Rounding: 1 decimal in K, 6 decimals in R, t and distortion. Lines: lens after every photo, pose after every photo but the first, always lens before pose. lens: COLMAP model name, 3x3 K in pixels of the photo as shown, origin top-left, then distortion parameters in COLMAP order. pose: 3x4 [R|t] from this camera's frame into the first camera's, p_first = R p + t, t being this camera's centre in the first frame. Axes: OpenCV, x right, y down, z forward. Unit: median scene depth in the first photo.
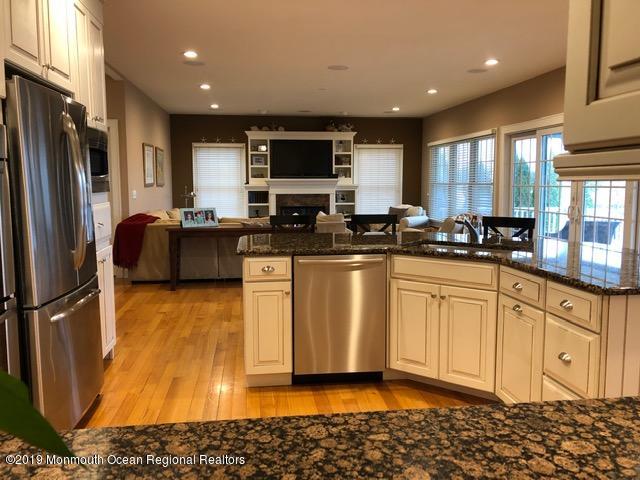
lens RADIAL K [[524.5, 0, 316.9], [0, 524.5, 233.0], [0, 0, 1]] dist [0.114775, -0.158530]
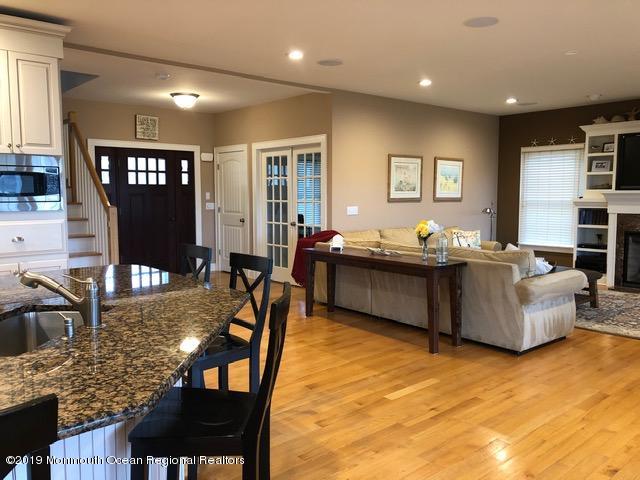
lens RADIAL K [[524.5, 0, 316.9], [0, 524.5, 233.0], [0, 0, 1]] dist [0.114775, -0.158530]
pose [[0.558302, 0.066720, -0.826950, 0.279728], [-0.081974, 0.996320, 0.025042, -0.033985], [0.825578, 0.053807, 0.561717, 0.290003]]
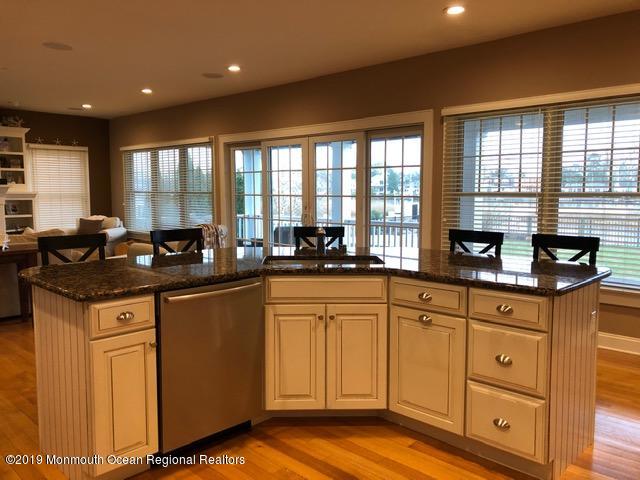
lens RADIAL K [[521.1, 0, 318.4], [0, 521.1, 233.5], [0, 0, 1]] dist [0.037915, -0.017293]
pose [[0.778543, -0.050582, 0.625550, -0.097096], [0.058496, 0.998256, 0.007916, -0.009321], [-0.624859, 0.030430, 0.780144, 0.089748]]
